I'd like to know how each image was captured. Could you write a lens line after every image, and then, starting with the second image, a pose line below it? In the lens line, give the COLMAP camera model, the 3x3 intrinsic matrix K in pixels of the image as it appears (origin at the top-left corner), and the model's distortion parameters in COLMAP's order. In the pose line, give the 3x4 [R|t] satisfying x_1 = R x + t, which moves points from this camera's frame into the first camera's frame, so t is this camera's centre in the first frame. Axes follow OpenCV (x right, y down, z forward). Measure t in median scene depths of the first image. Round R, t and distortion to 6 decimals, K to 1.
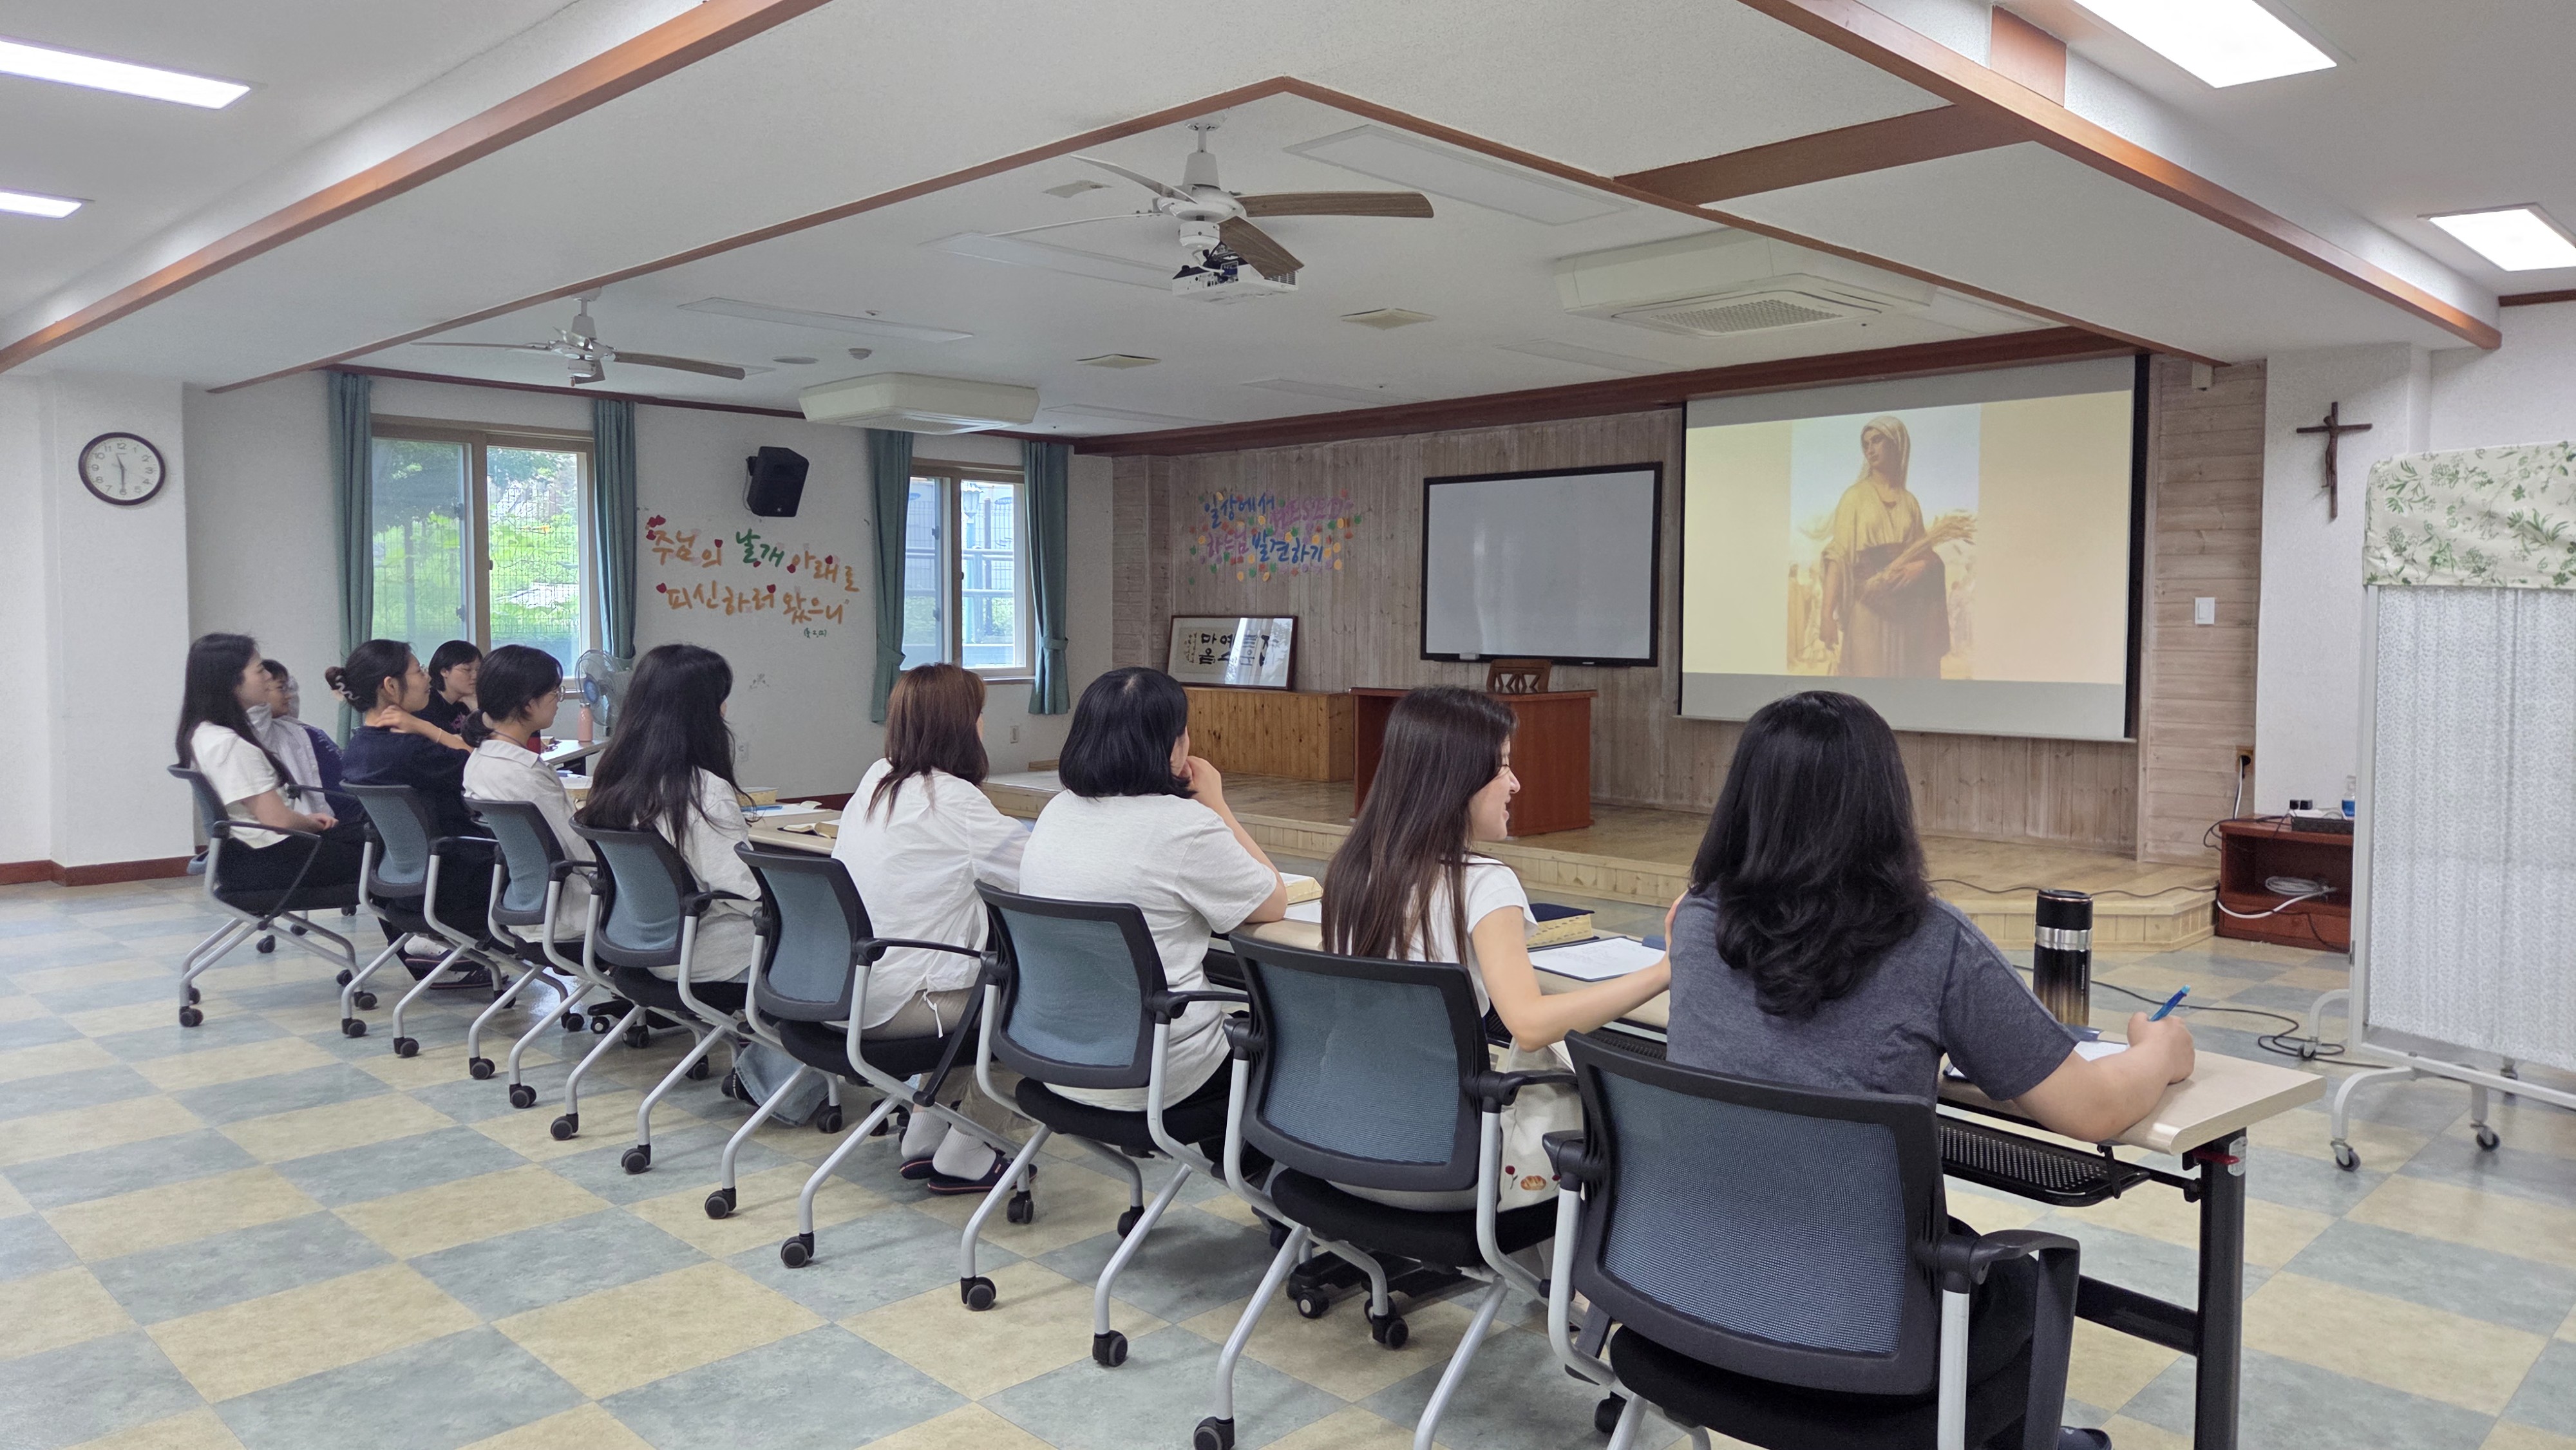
lens RADIAL K [[1705.1, 0, 1296.3], [0, 1705.1, 736.1], [0, 0, 1]] dist [0.098075, -0.003799]
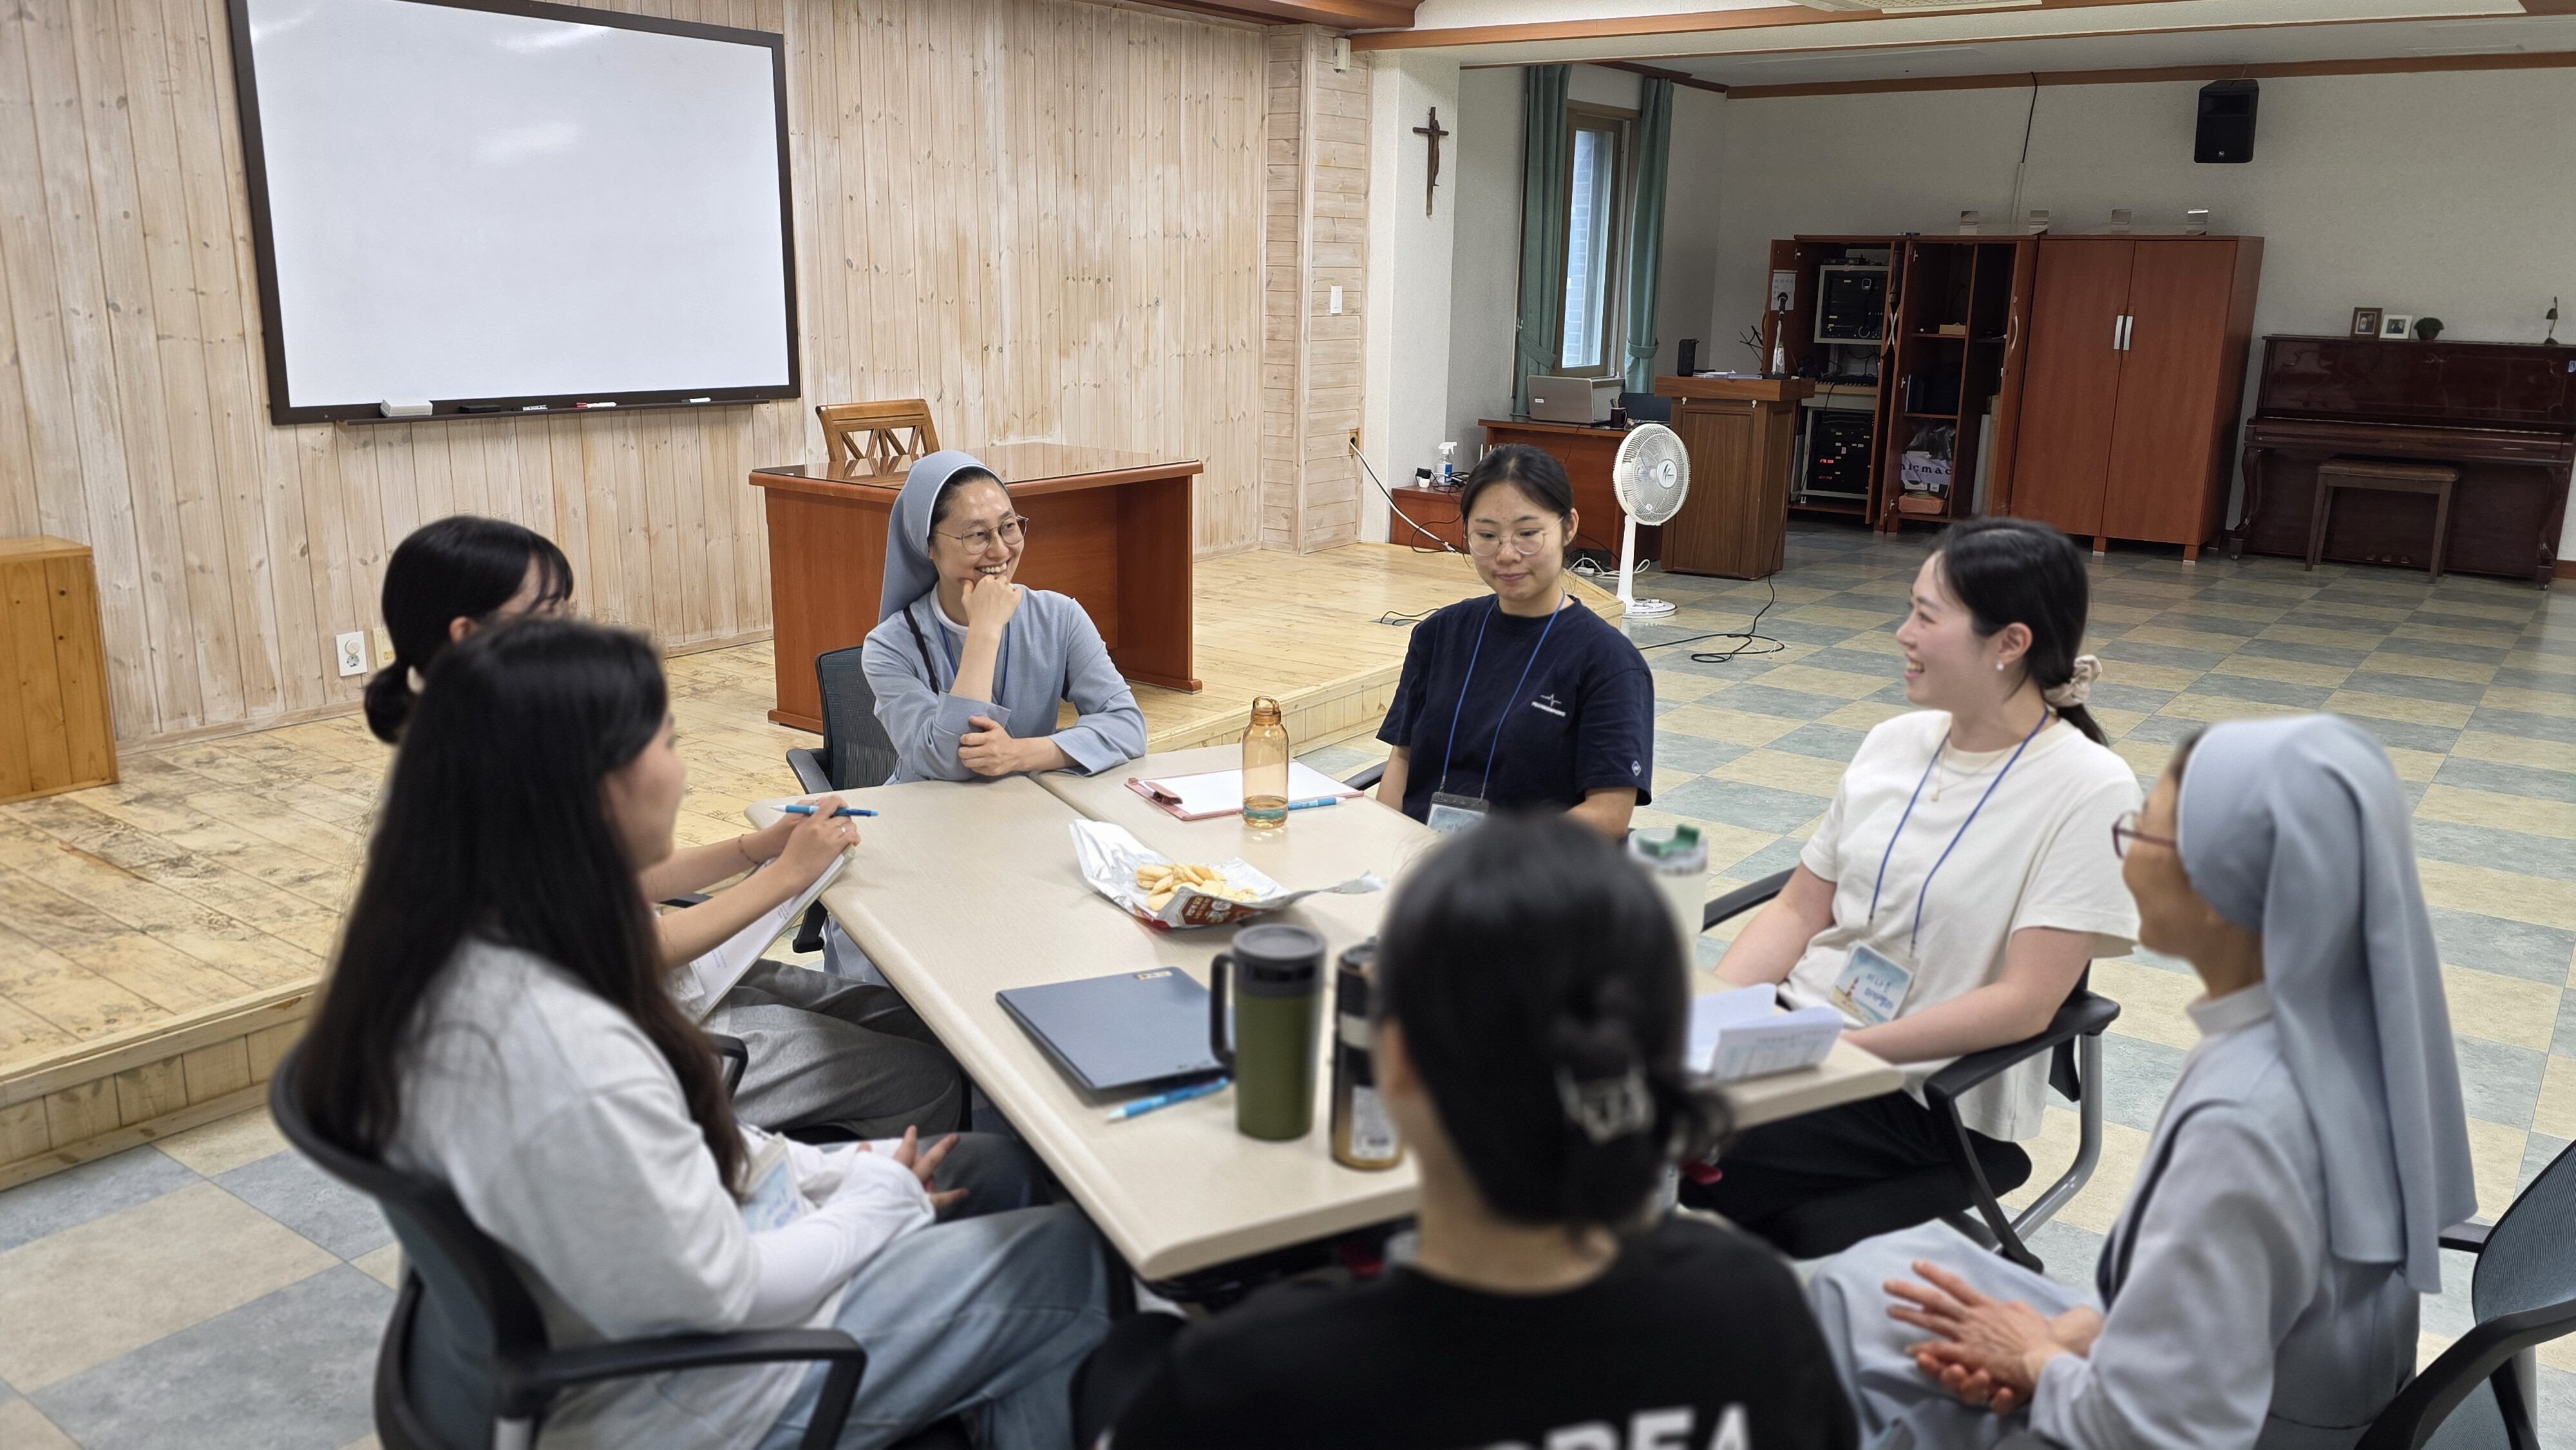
lens RADIAL K [[1924.9, 0, 1292.6], [0, 1924.9, 726.9], [0, 0, 1]] dist [0.040137, -0.004854]
pose [[-0.139098, -0.243444, 0.959889, -0.434705], [0.052924, 0.966099, 0.252689, -0.081078], [-0.988863, 0.085950, -0.121499, 0.826678]]
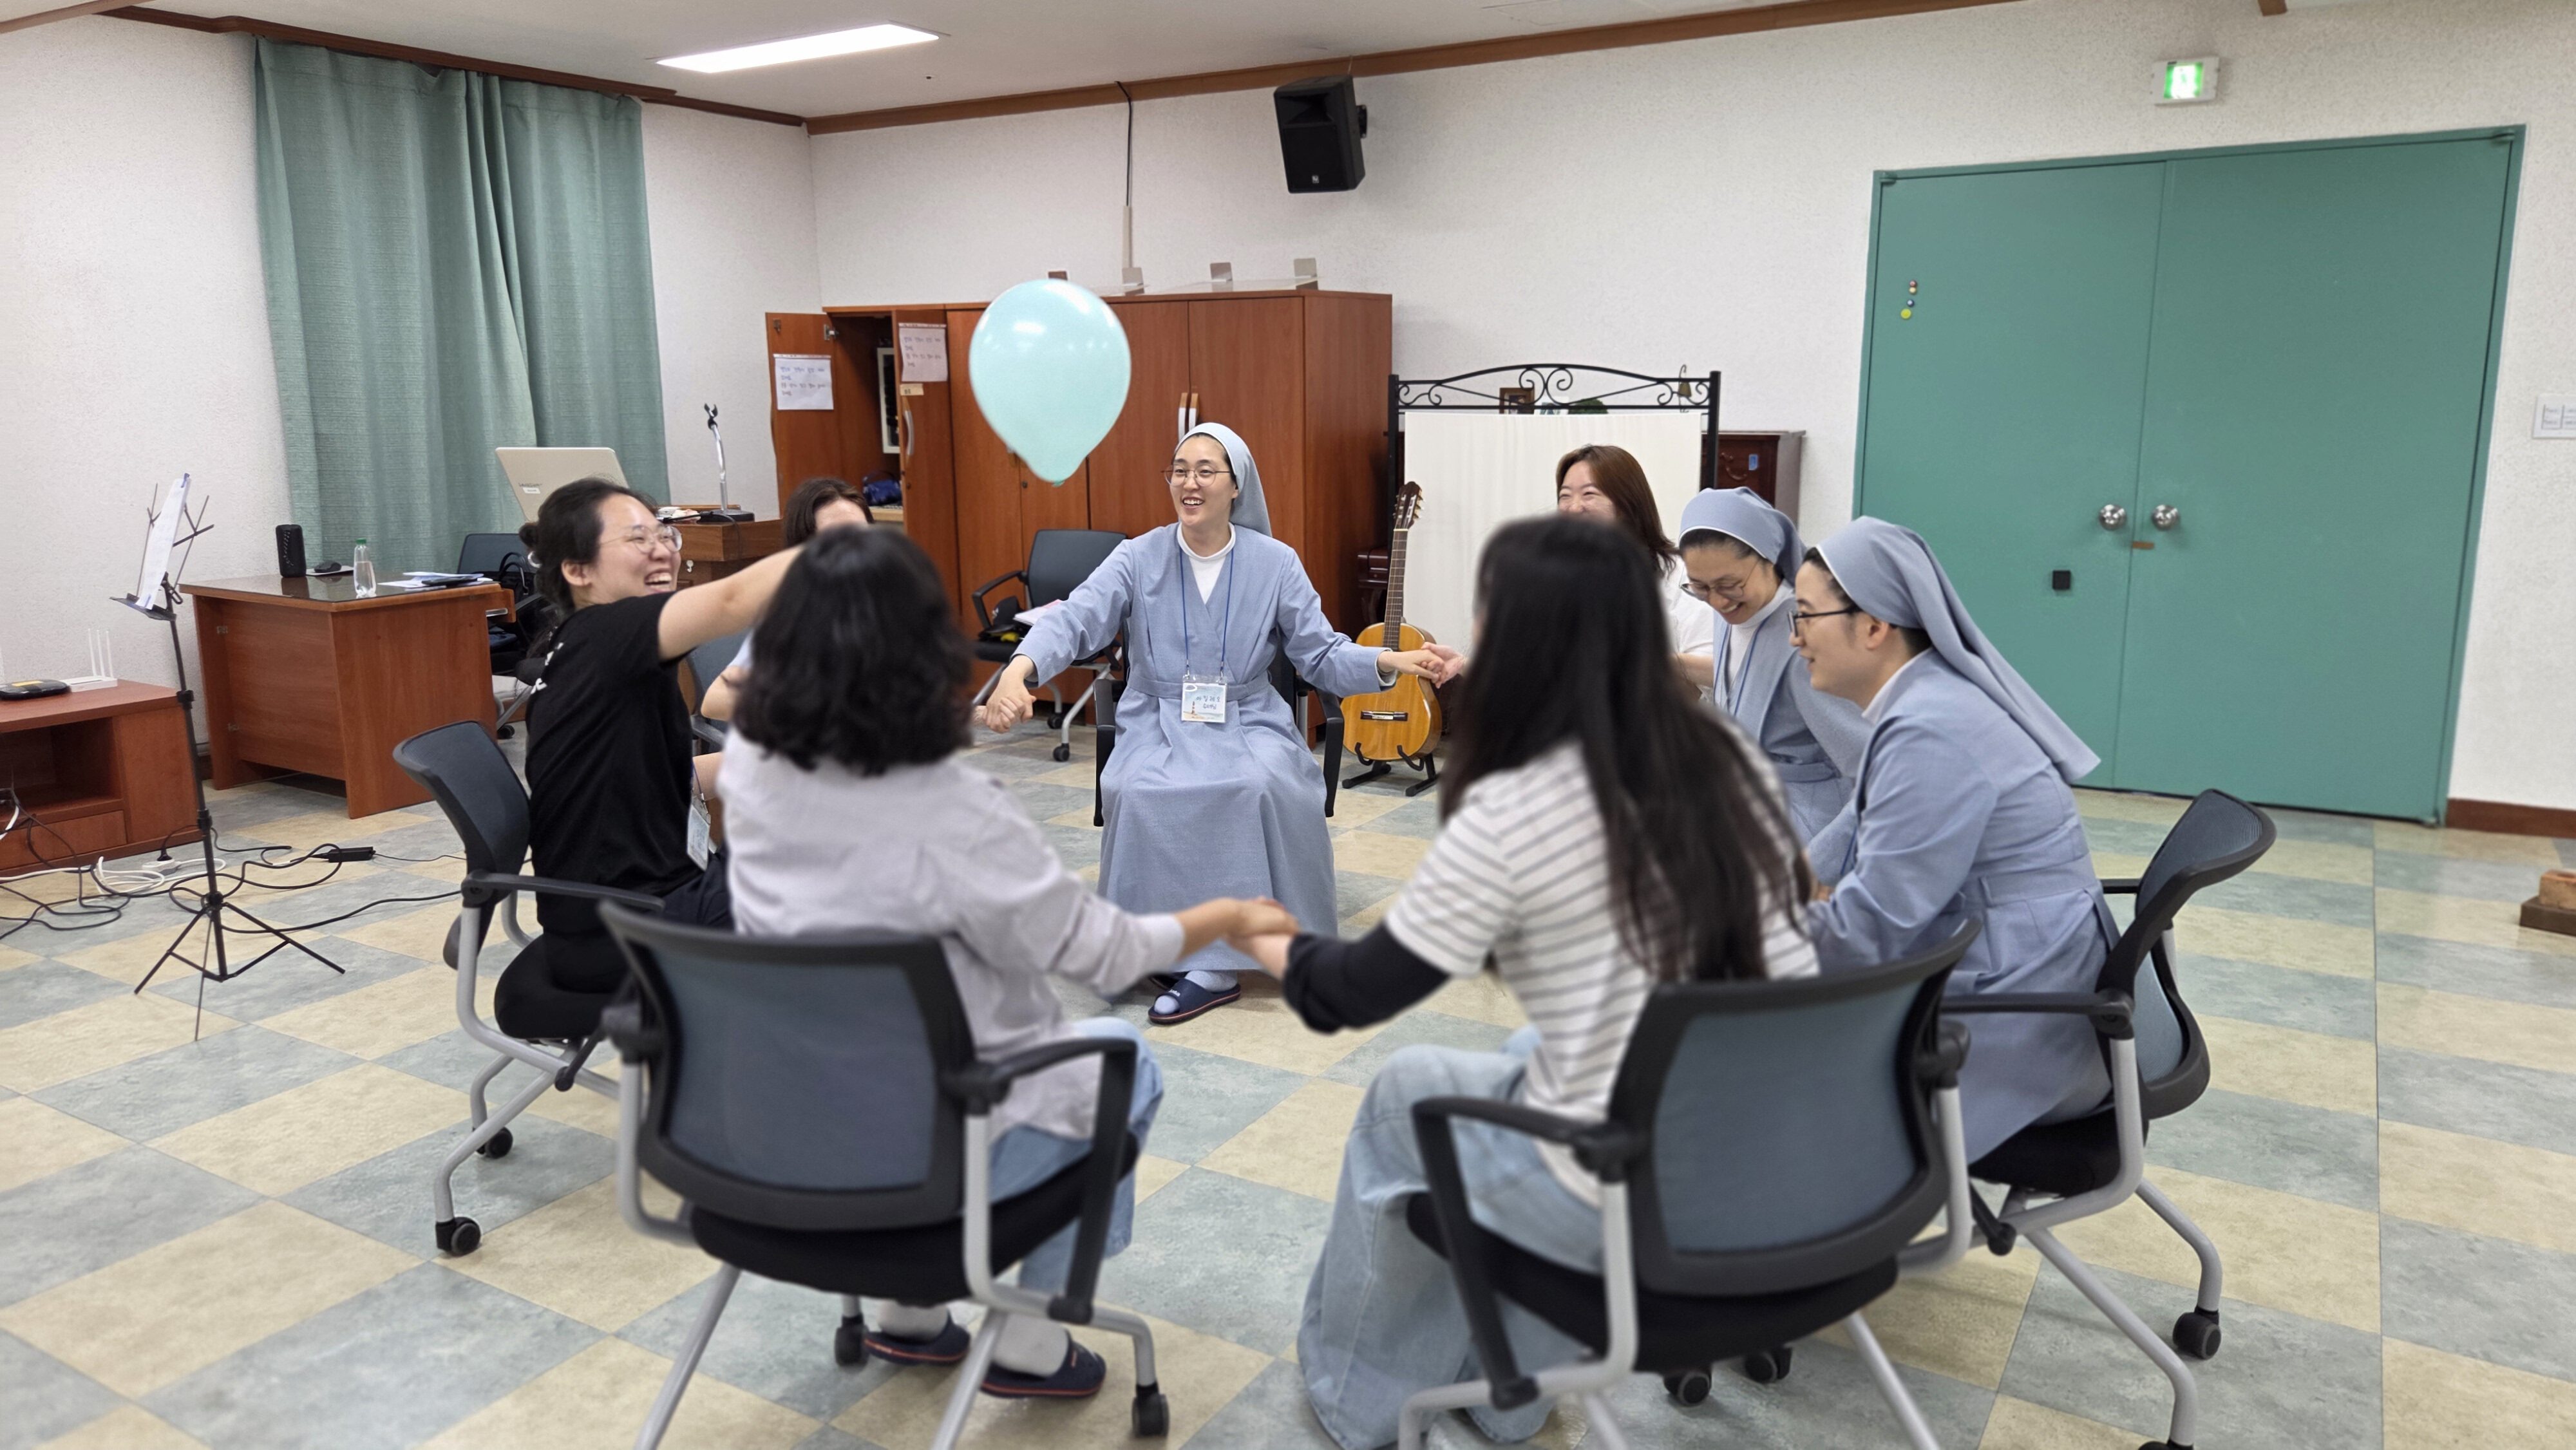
lens RADIAL K [[1883.0, 0, 1285.2], [0, 1883.0, 732.6], [0, 0, 1]] dist [0.009289, 0.001629]
pose [[-0.267900, -0.180799, 0.946331, -0.179420], [0.080043, 0.974662, 0.208871, -0.037208], [-0.960116, 0.131703, -0.246640, 0.445561]]
